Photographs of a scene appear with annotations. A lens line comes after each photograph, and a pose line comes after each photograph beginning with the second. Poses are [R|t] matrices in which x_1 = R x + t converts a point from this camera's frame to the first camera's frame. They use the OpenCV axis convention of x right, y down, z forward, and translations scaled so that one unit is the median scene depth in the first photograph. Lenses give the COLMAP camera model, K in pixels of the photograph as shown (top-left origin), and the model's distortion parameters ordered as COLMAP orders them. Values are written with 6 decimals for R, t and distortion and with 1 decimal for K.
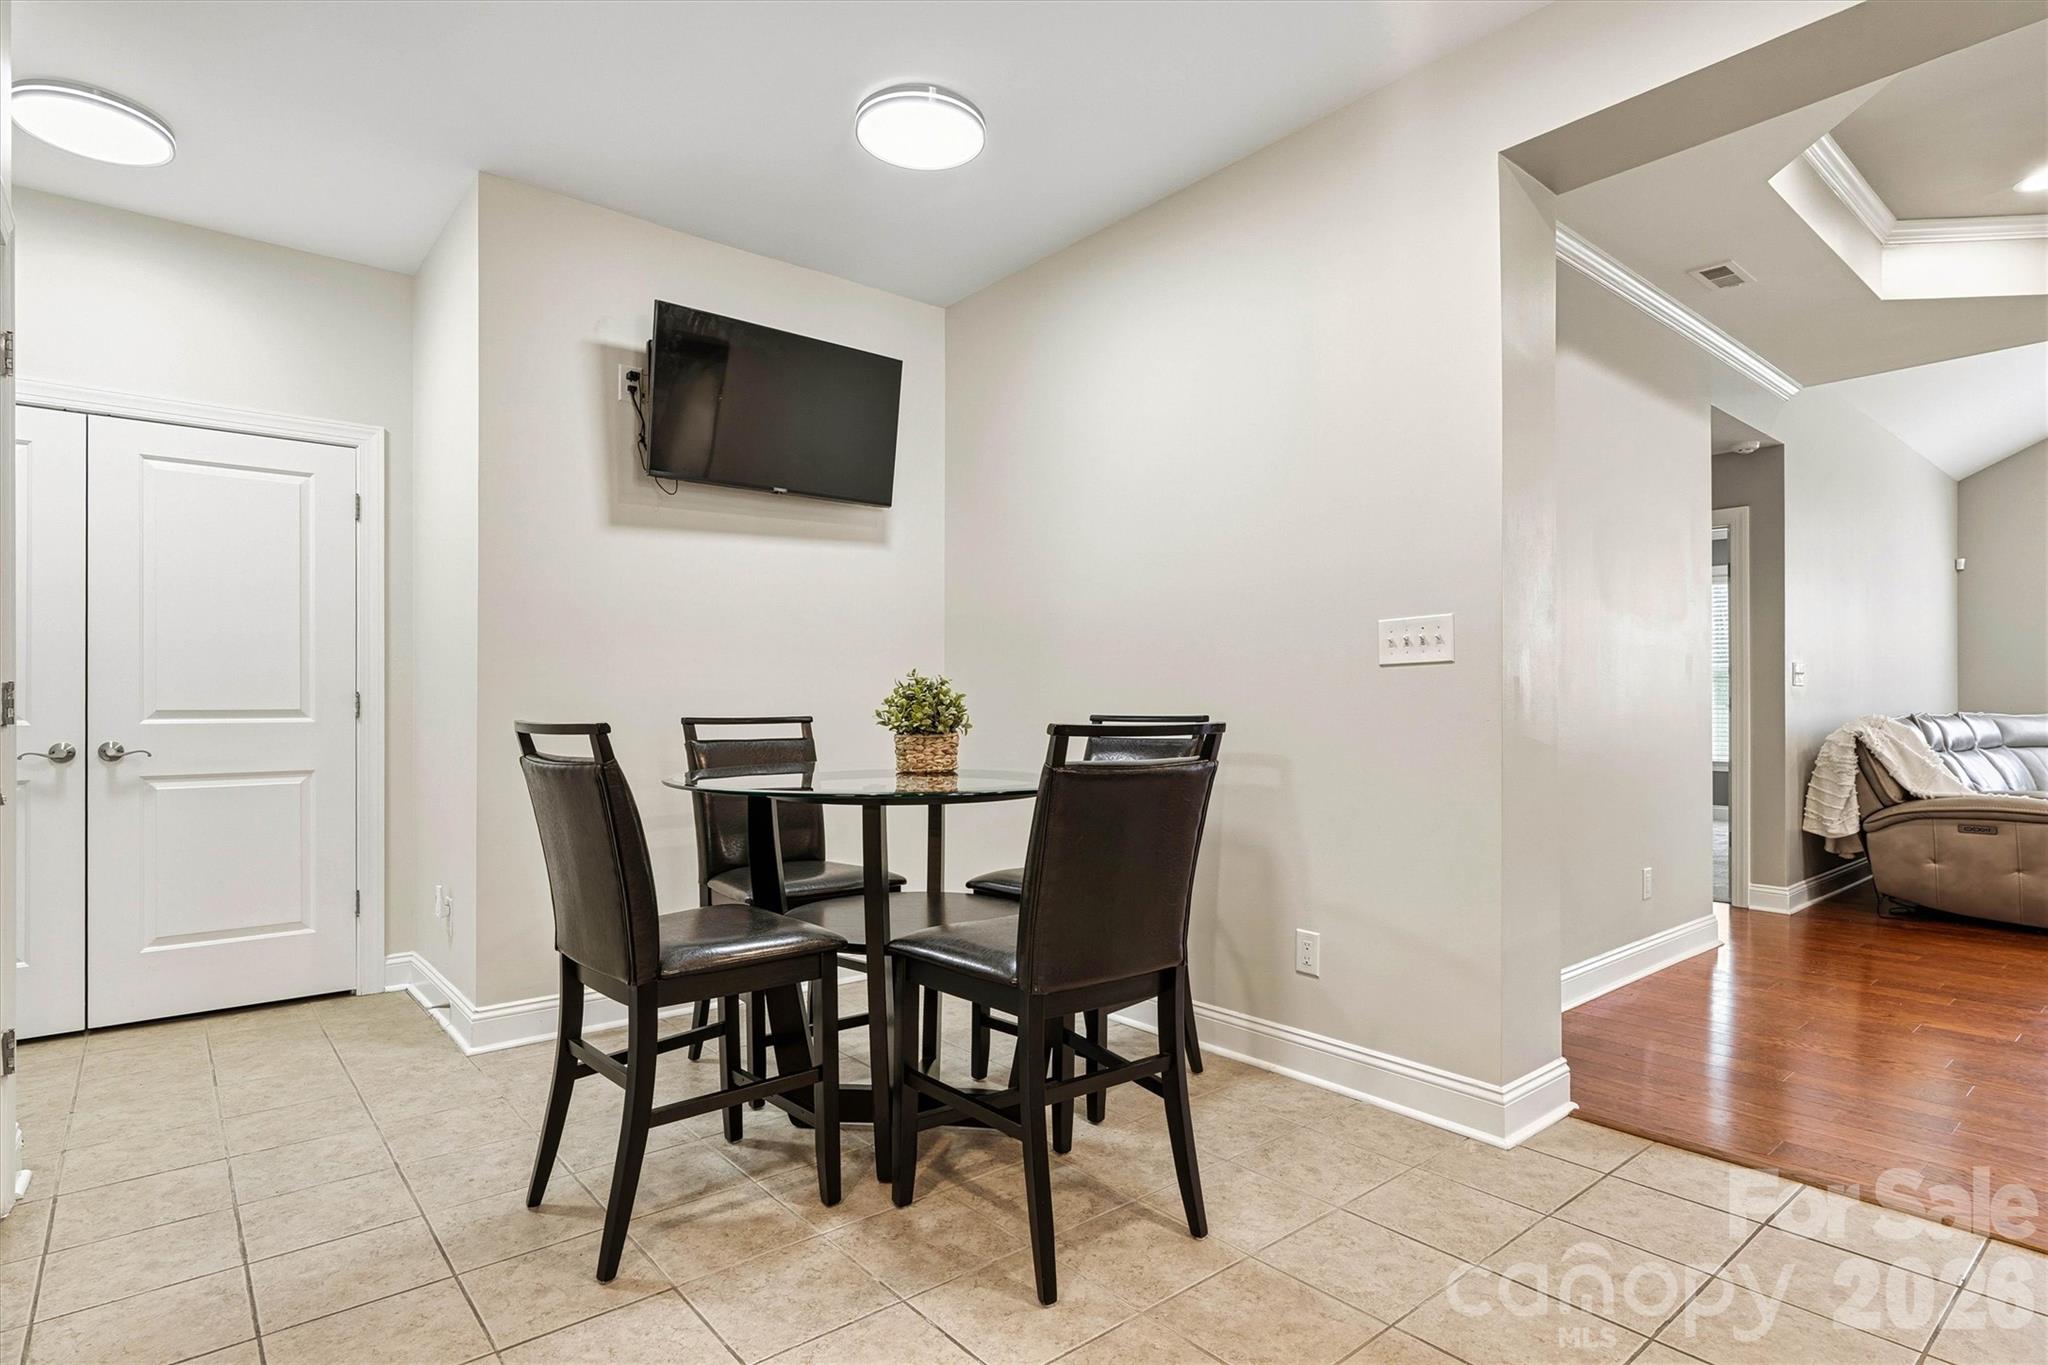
lens RADIAL K [[1046.9, 0, 1024.6], [0, 1046.9, 698.7], [0, 0, 1]] dist [0.000092, 0.000010]
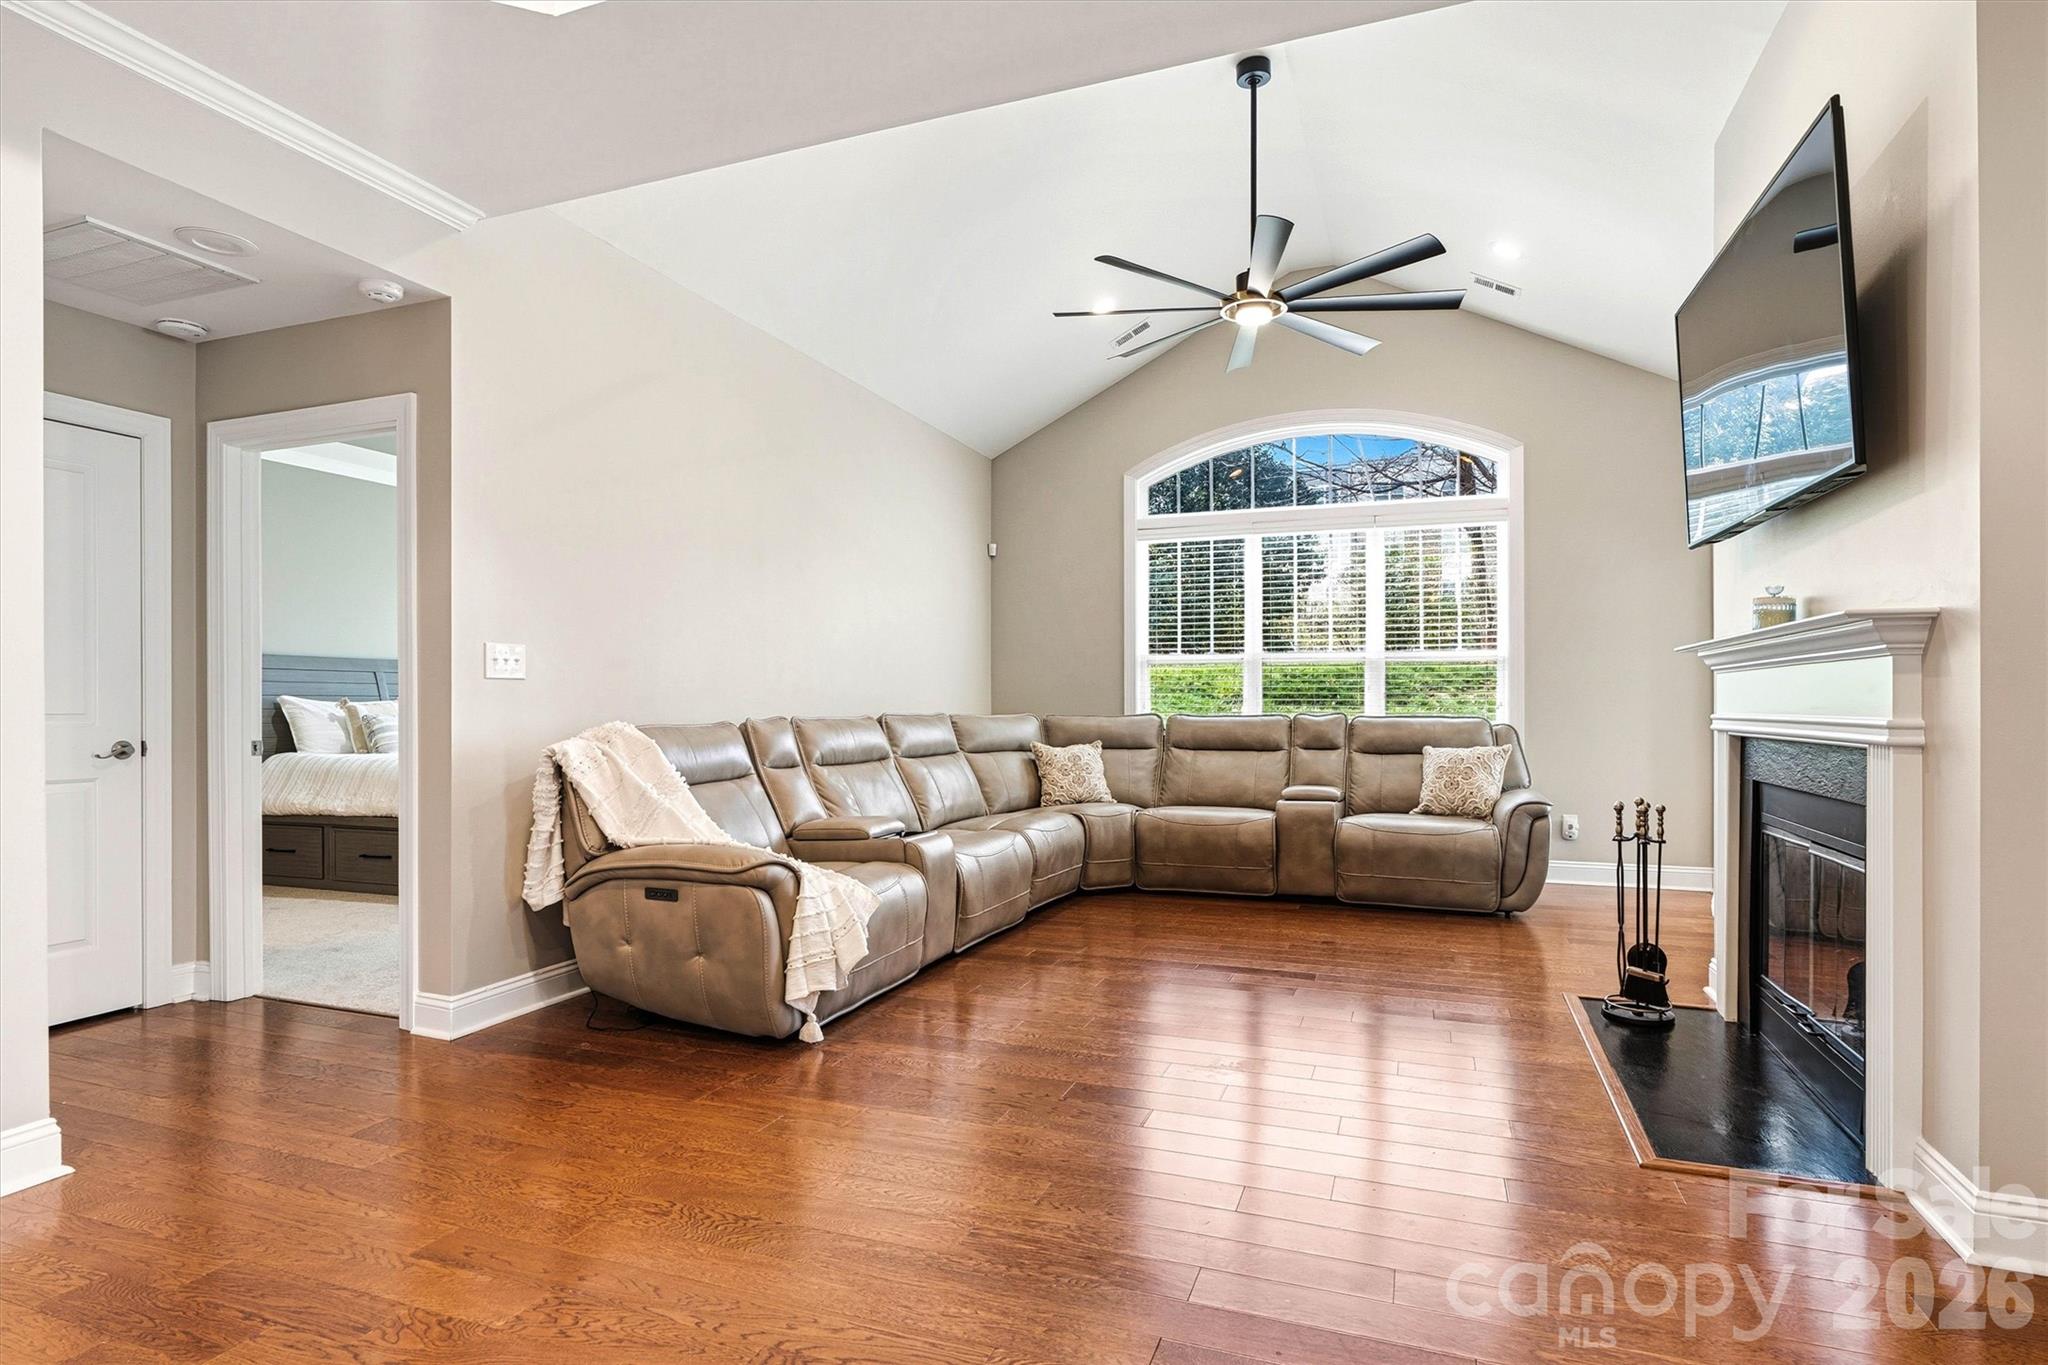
lens RADIAL K [[1046.9, 0, 1026.7], [0, 1046.9, 693.4], [0, 0, 1]] dist [0.000092, 0.000010]
pose [[0.874764, 0.001194, 0.484547, 0.745776], [-0.001412, 0.999999, 0.000084, -0.004105], [-0.484547, -0.000758, 0.874765, 0.283111]]
